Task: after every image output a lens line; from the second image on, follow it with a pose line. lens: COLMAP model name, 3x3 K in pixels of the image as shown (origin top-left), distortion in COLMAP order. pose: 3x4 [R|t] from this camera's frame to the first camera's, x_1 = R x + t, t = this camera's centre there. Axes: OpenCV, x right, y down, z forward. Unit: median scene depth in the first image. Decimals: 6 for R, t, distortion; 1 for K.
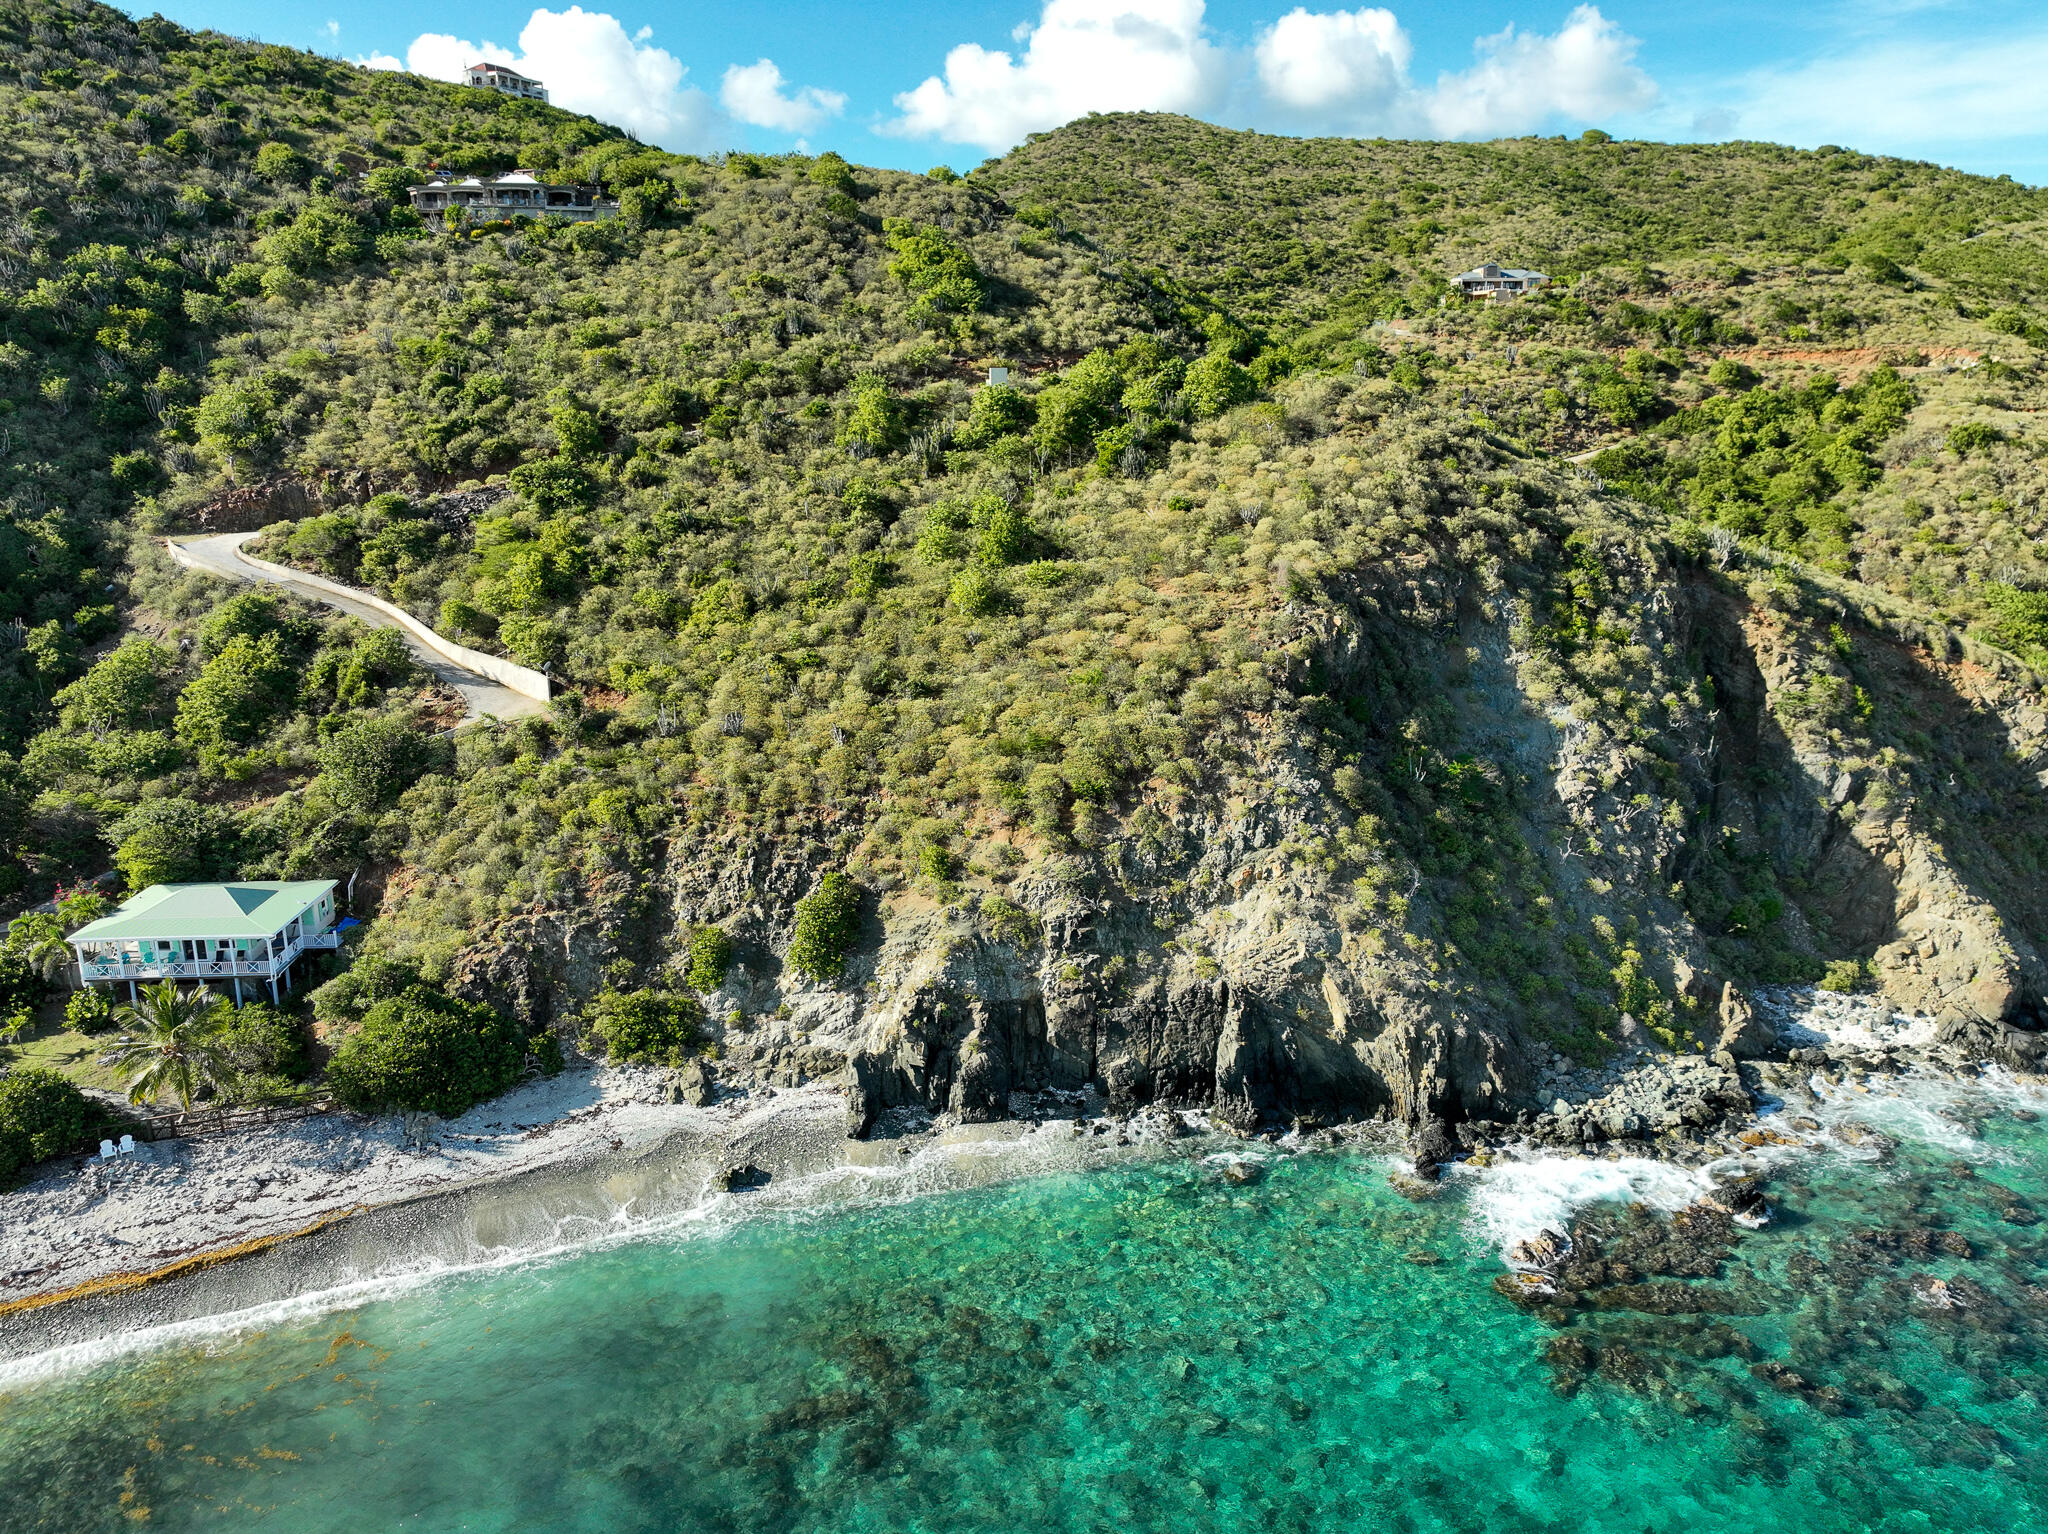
lens RADIAL K [[1446.9, 0, 1020.9], [0, 1446.9, 767.6], [0, 0, 1]] dist [0.000236, 0.014705]
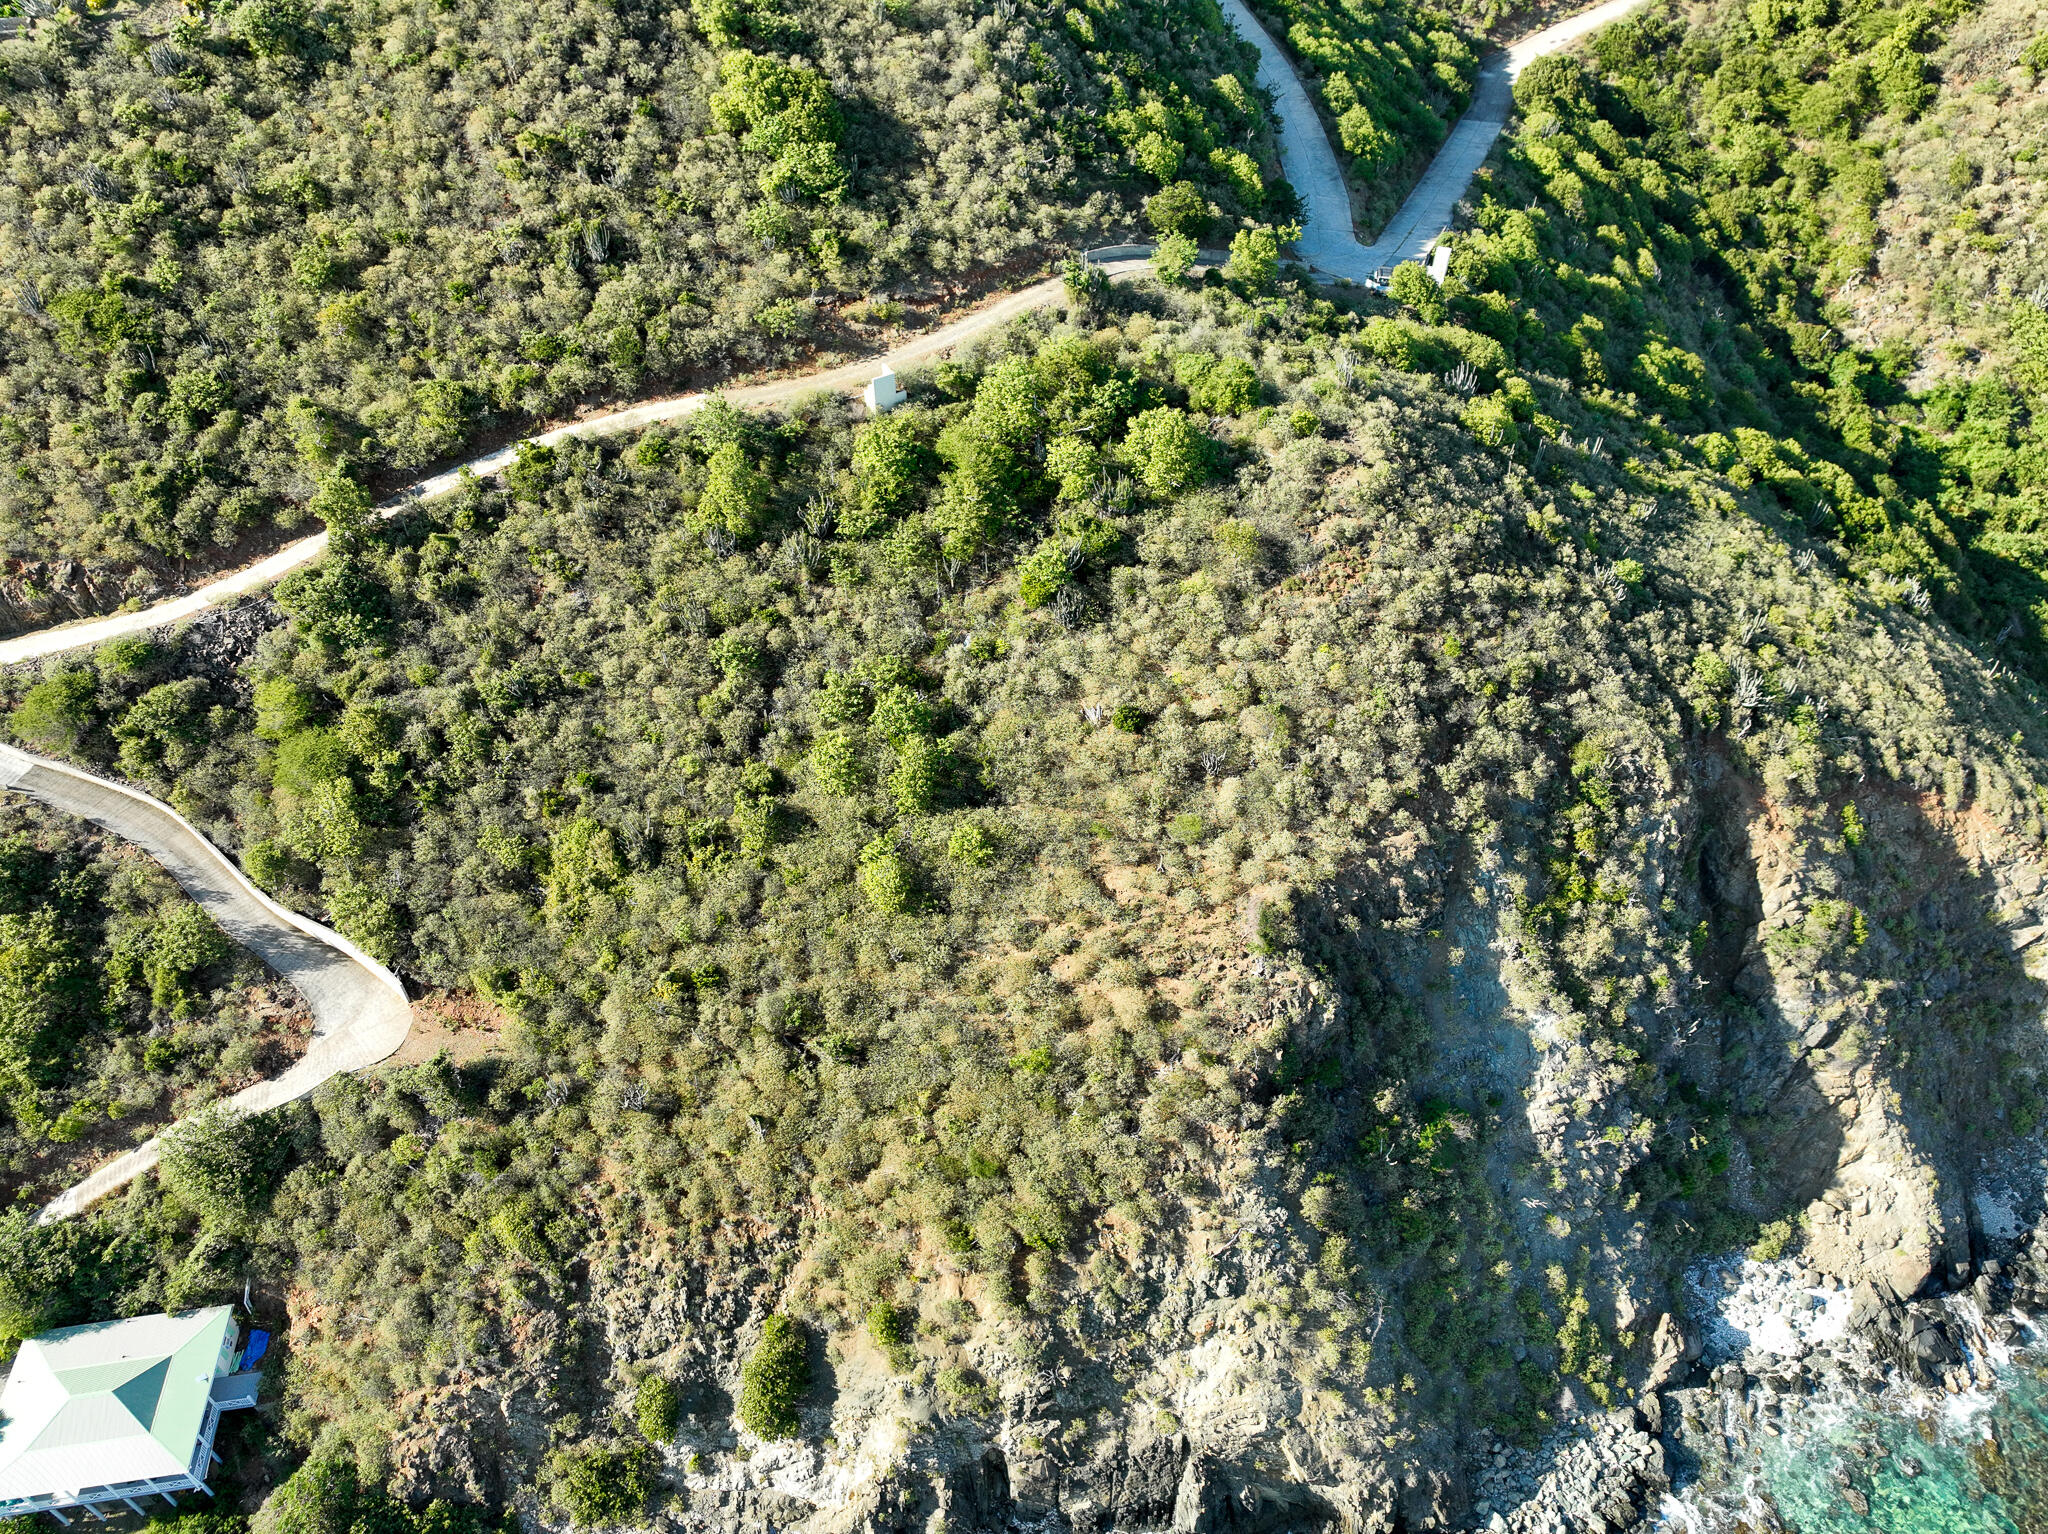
lens RADIAL K [[1446.9, 0, 1018.1], [0, 1446.9, 767.8], [0, 0, 1]] dist [0.000236, 0.014705]
pose [[0.996130, -0.062699, 0.061600, -0.006380], [0.024841, 0.873076, 0.486950, -0.651681], [-0.084313, -0.483535, 0.871255, 0.311917]]
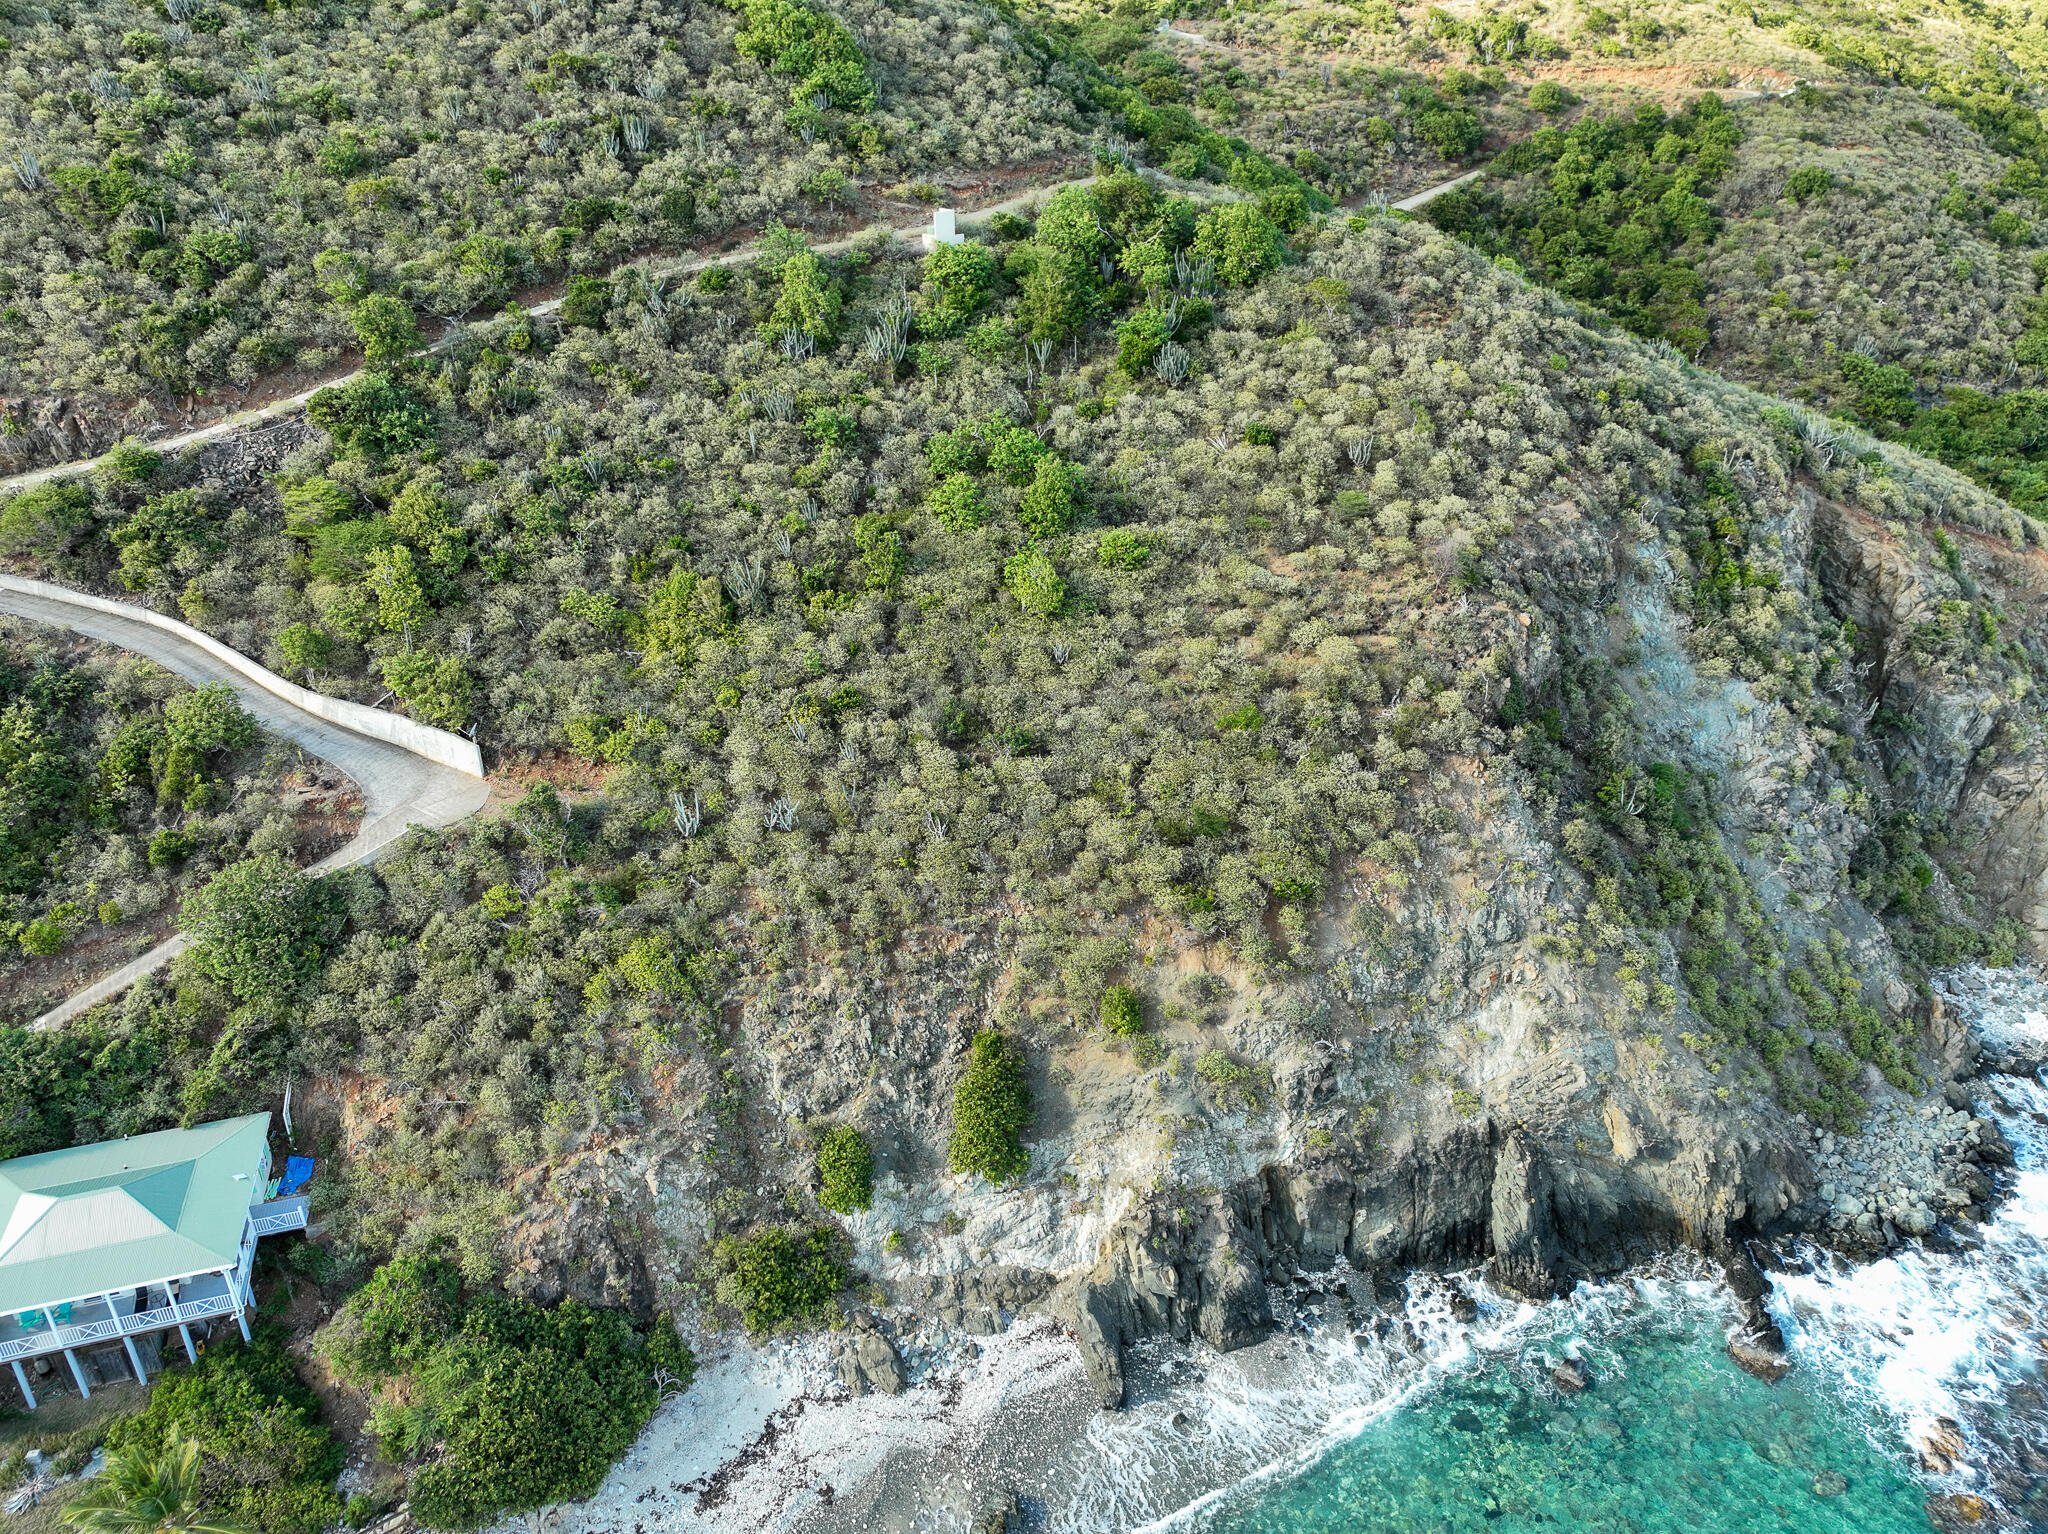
lens RADIAL K [[1446.9, 0, 1022.3], [0, 1446.9, 765.9], [0, 0, 1]] dist [0.000236, 0.014705]
pose [[0.970625, -0.110322, 0.213812, -0.242223], [0.061074, 0.972545, 0.224558, -0.221822], [-0.232715, -0.204903, 0.950715, 0.268720]]
